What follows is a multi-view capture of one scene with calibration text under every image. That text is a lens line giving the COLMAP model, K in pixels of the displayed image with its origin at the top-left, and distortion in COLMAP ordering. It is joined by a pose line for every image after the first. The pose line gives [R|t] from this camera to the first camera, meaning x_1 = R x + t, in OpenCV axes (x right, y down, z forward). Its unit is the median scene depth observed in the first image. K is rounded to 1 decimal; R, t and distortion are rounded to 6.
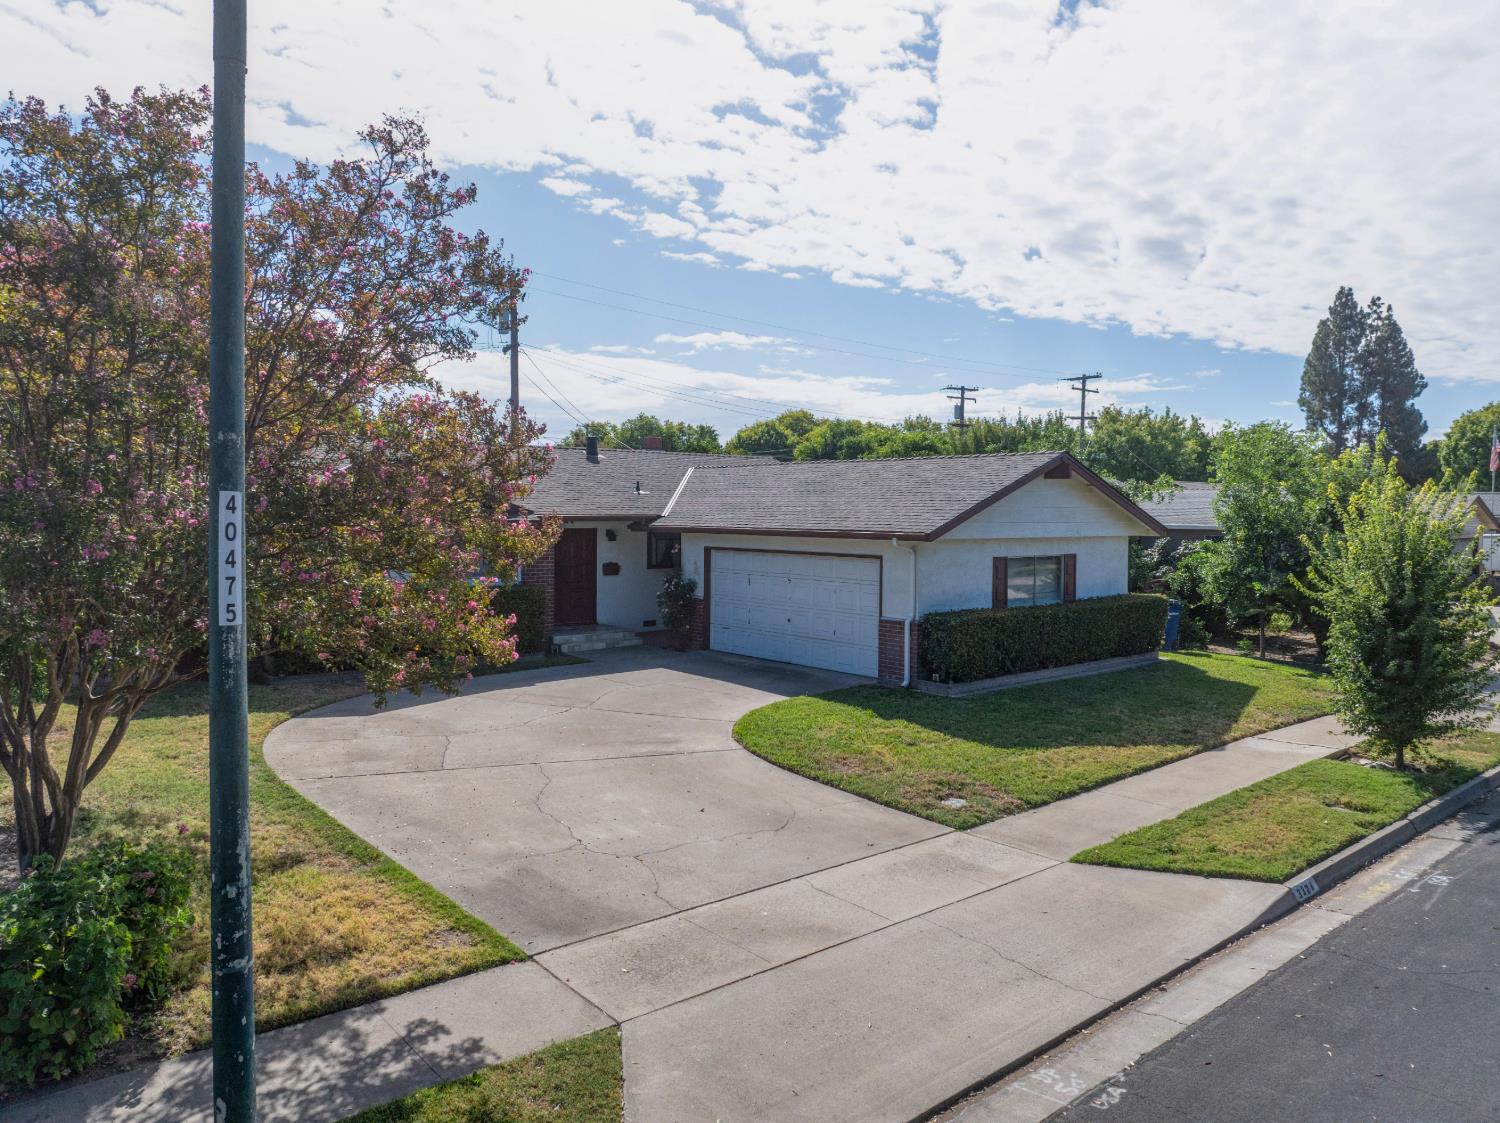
lens RADIAL K [[1072.0, 0, 748.8], [0, 1072.0, 539.2], [0, 0, 1]] dist [-0.033008, -0.003073]
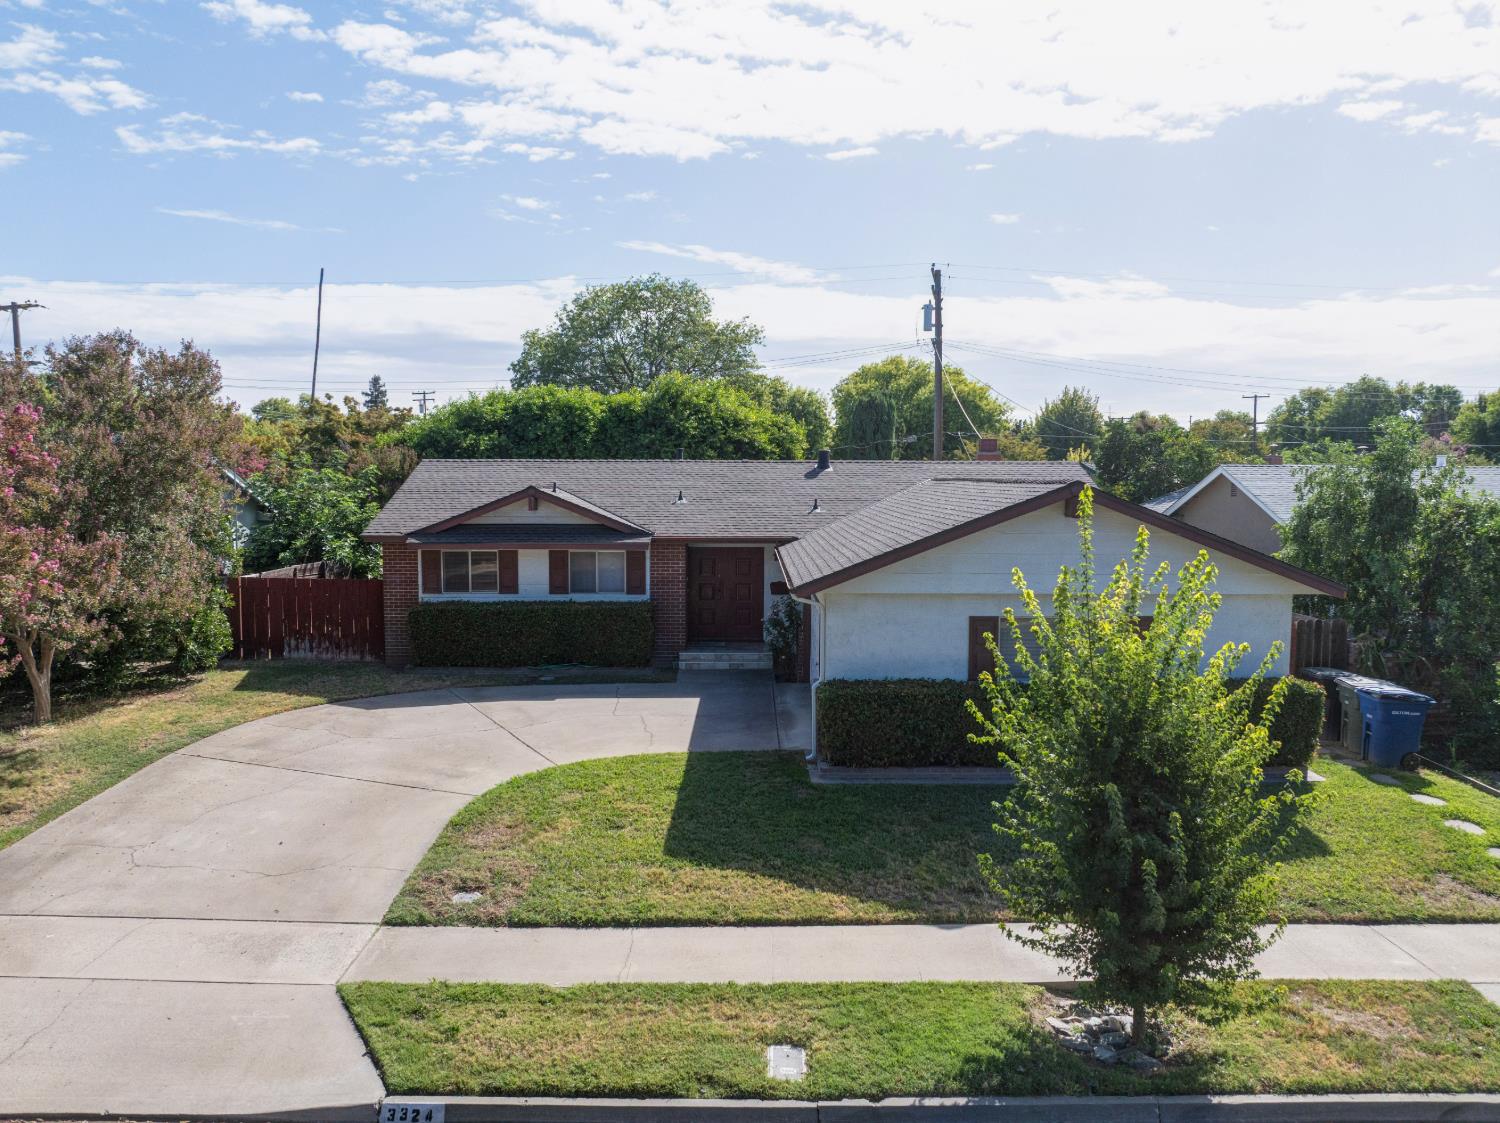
lens RADIAL K [[1058.3, 0, 750.0], [0, 1058.3, 561.5], [0, 0, 1]] dist [-0.029439, 0.002342]
pose [[0.756527, 0.049852, -0.652059, 0.567977], [-0.015893, 0.998197, 0.057875, -0.061821], [0.653769, -0.033421, 0.755956, 0.276113]]
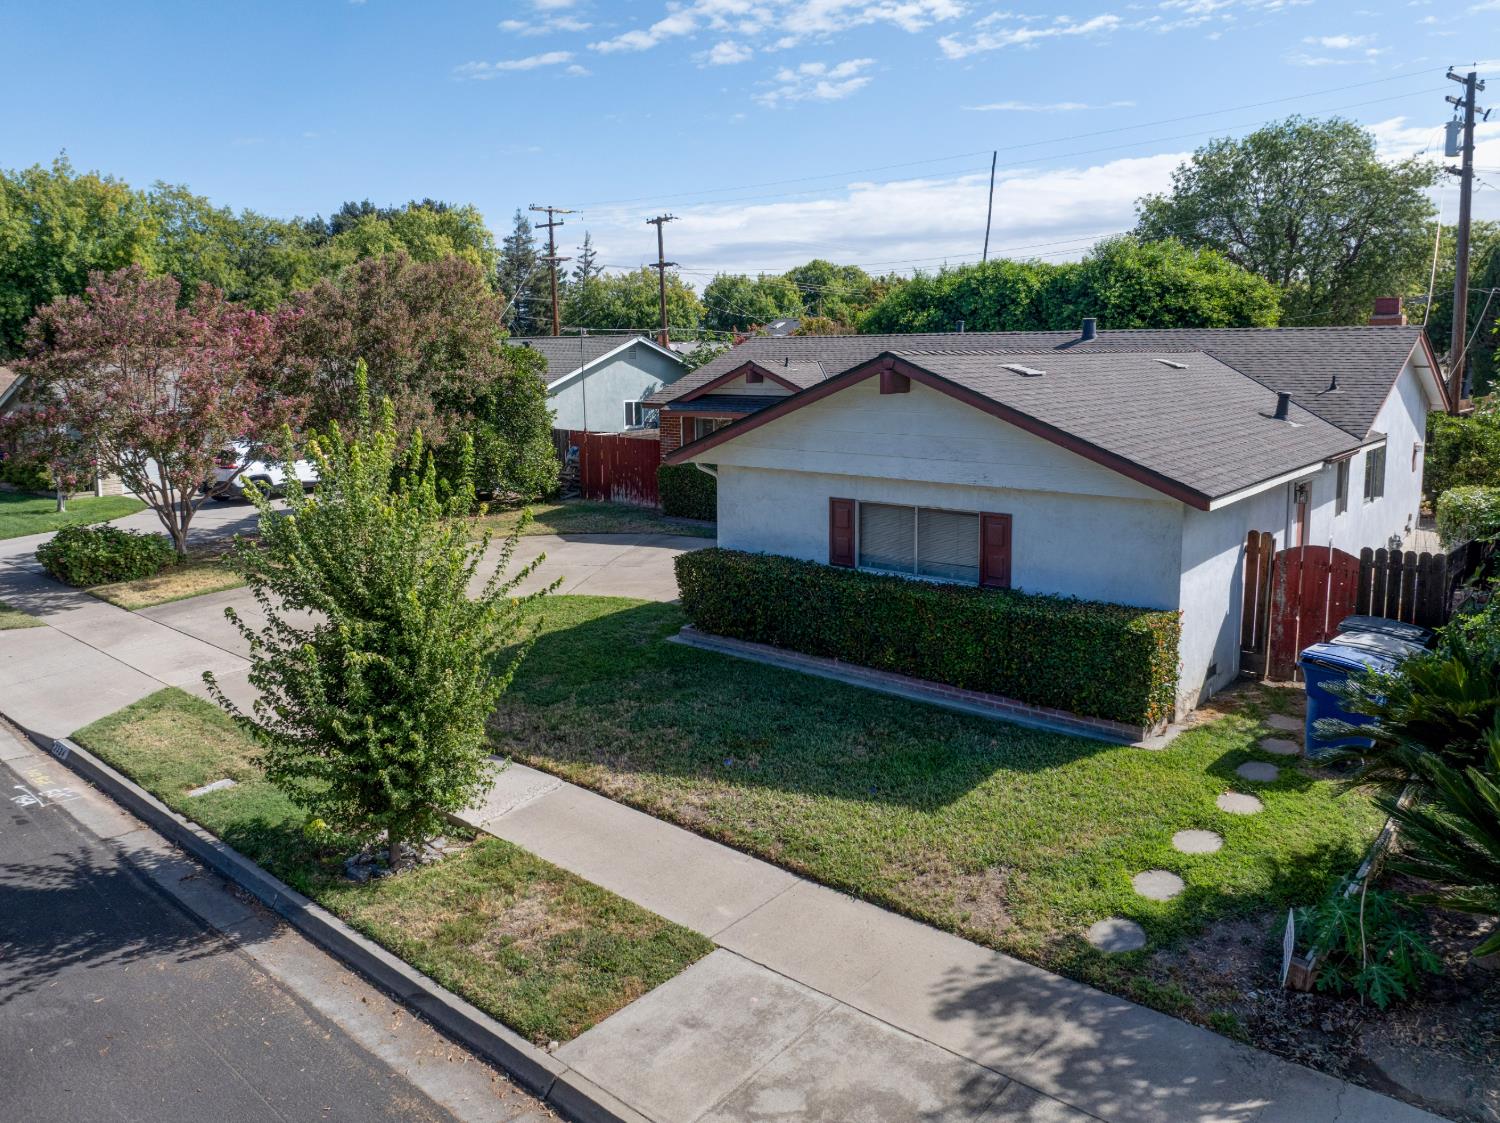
lens RADIAL K [[1088.8, 0, 760.4], [0, 1088.8, 449.1], [0, 0, 1]] dist [-0.046453, 0.007261]
pose [[0.154571, 0.080041, -0.984734, 0.893233], [-0.015918, 0.996785, 0.078522, -0.069500], [0.987853, 0.003537, 0.155348, 0.769170]]
